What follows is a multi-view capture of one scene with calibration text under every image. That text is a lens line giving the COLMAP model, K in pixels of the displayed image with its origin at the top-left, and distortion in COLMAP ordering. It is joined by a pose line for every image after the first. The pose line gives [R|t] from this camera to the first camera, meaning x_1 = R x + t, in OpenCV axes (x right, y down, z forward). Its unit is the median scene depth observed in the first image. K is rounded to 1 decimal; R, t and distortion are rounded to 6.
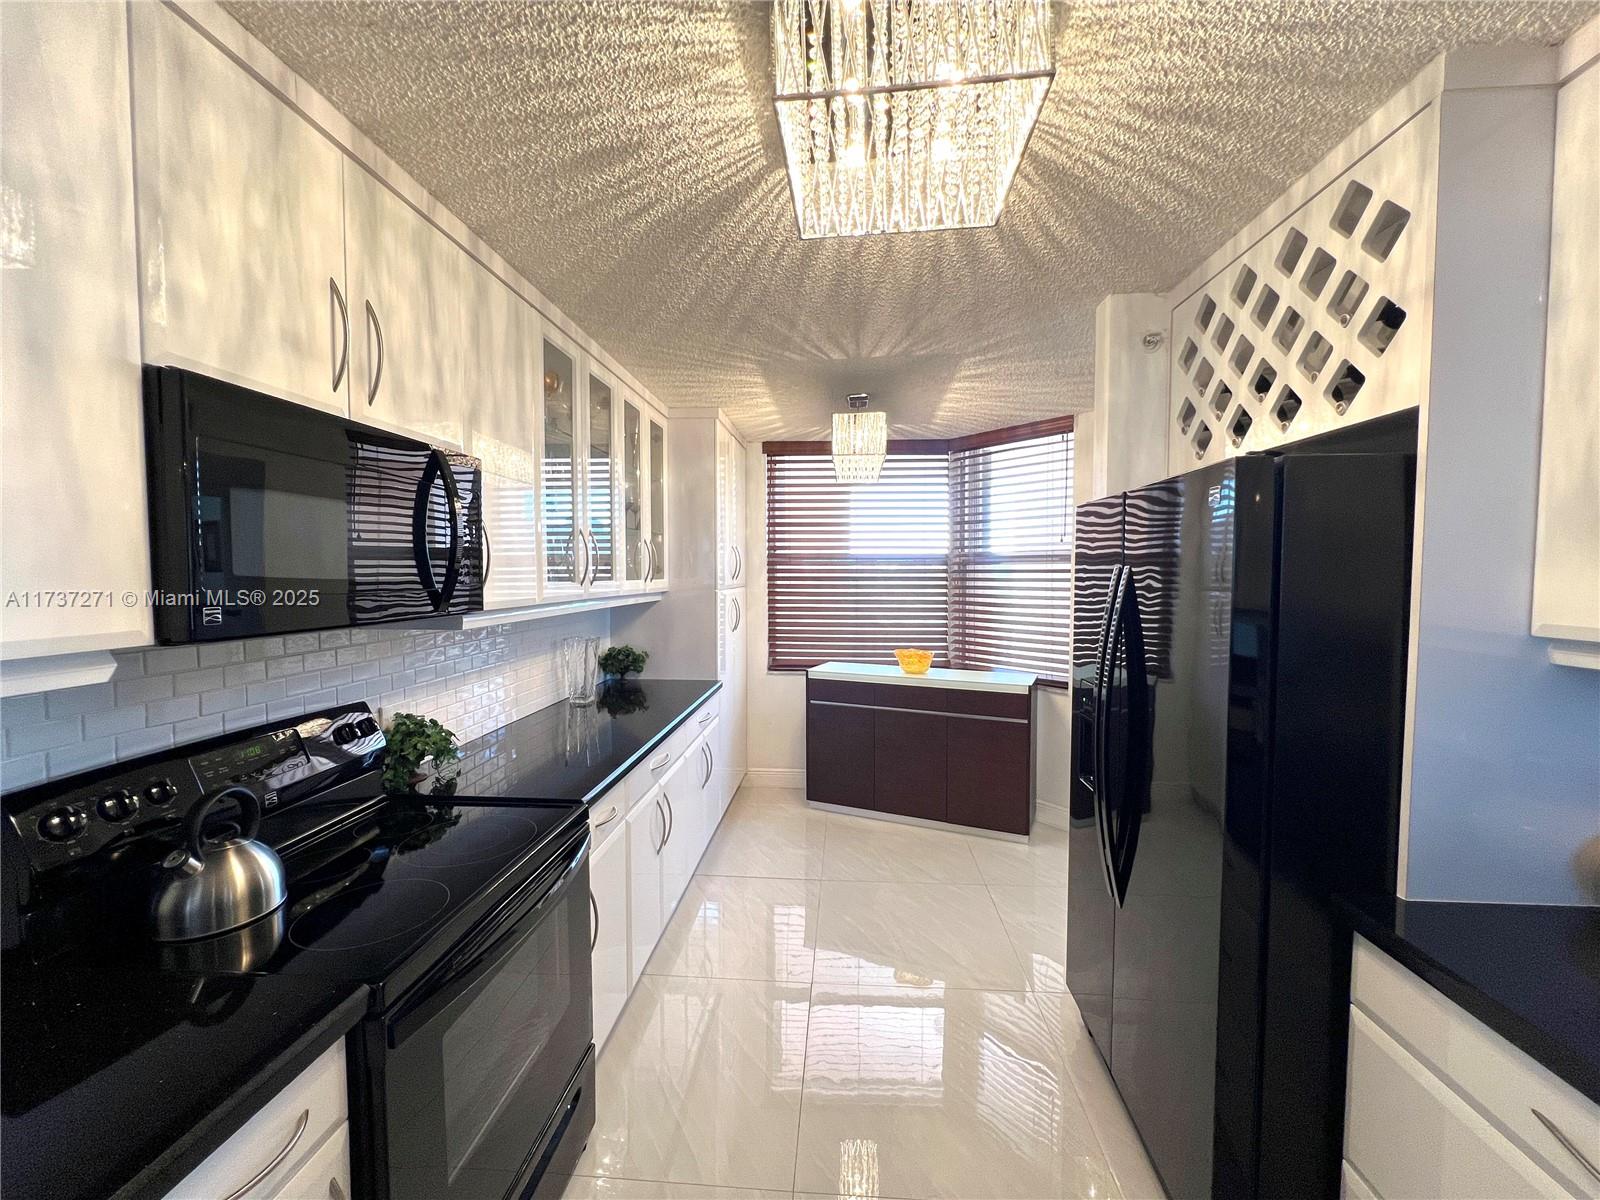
lens RADIAL K [[603.6, 0, 800.0], [0, 603.6, 600.0], [0, 0, 1]] dist [0.000111, -0.000006]
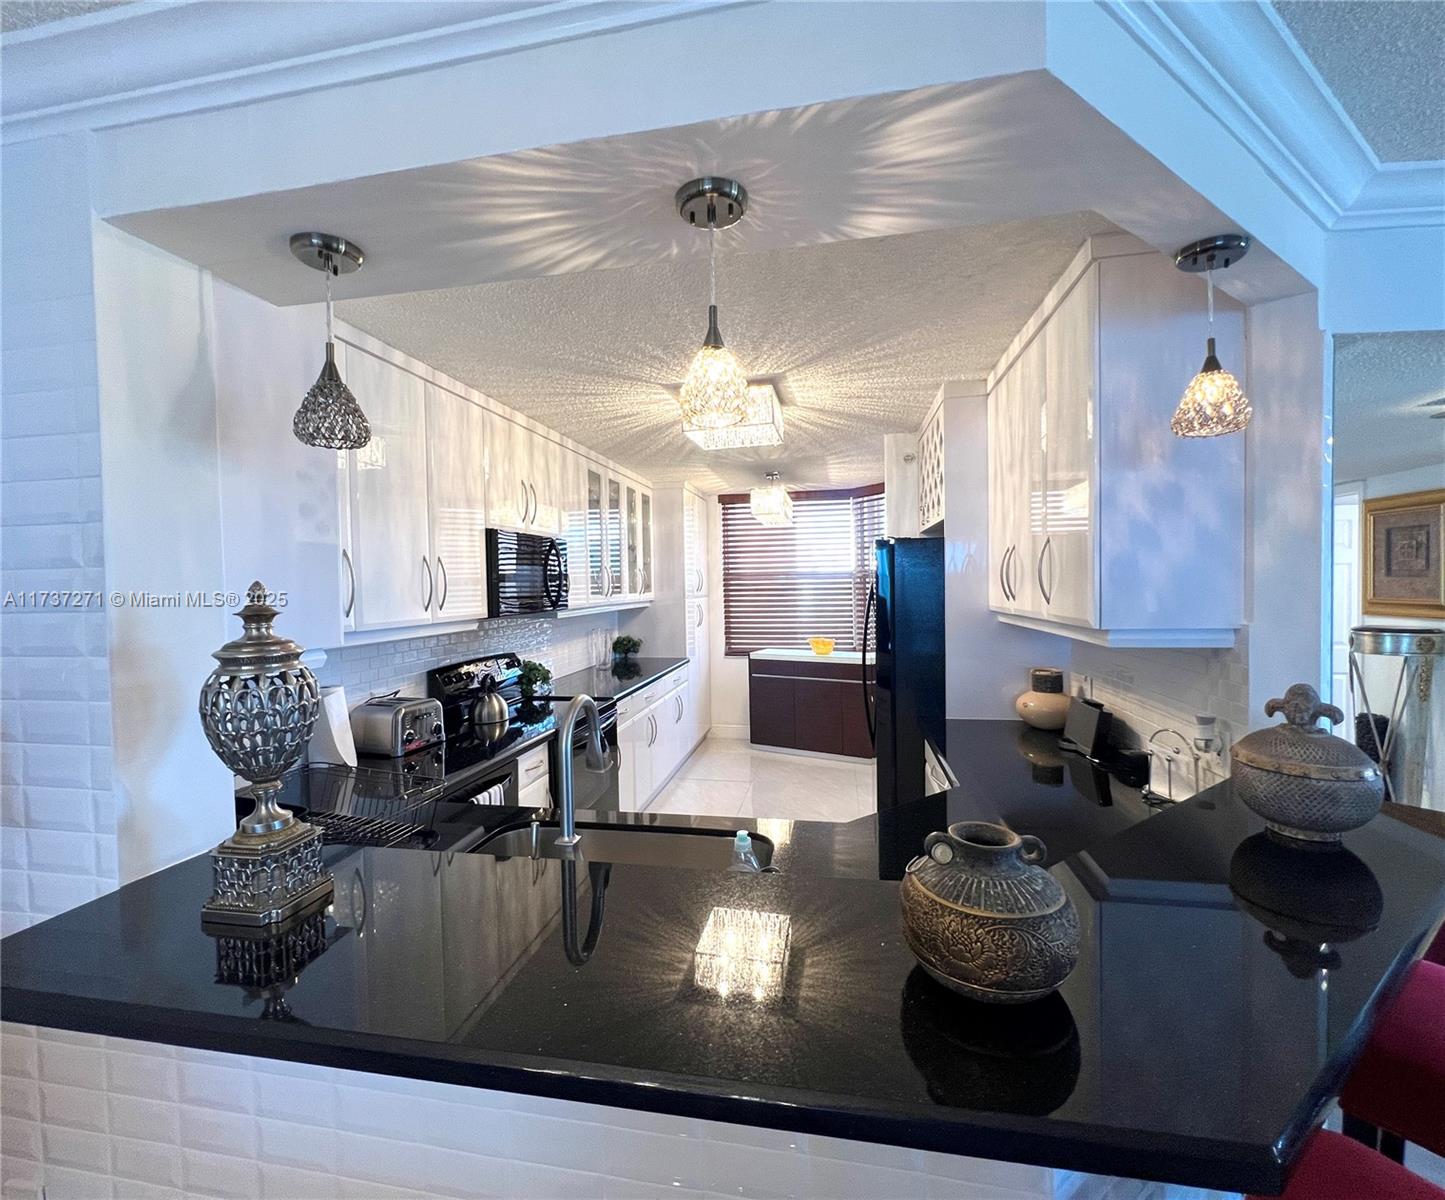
lens RADIAL K [[630.2, 0, 722.5], [0, 630.2, 600.0], [0, 0, 1]] dist [-0.000126, -0.000001]
pose [[0.993243, -0.015308, -0.115037, 0.154129], [0.013336, 0.999751, -0.017894, 0.017624], [0.115282, 0.016239, 0.993200, -0.636992]]
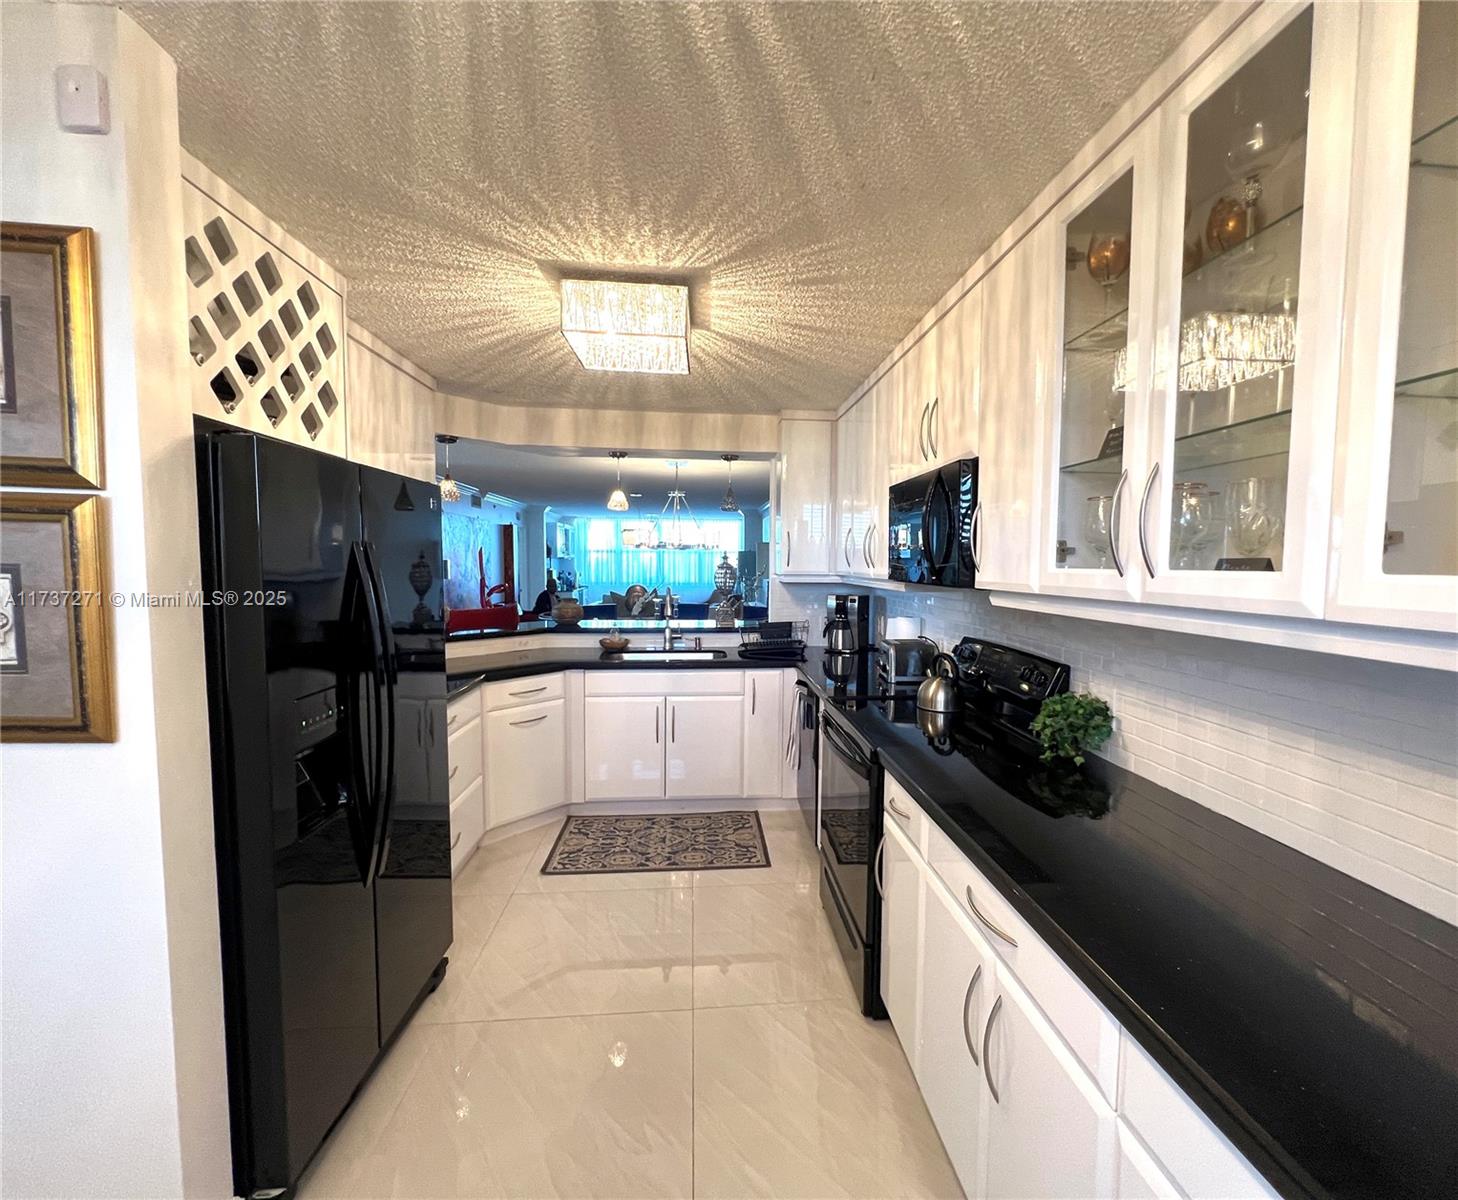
lens RADIAL K [[644.8, 0, 729.0], [0, 644.8, 600.0], [0, 0, 1]] dist [0.000038, 0.000000]
pose [[-0.991644, 0.013066, -0.128344, 0.052570], [-0.000463, 0.994491, 0.104820, -0.042067], [0.129006, 0.104004, -0.986175, 1.235904]]
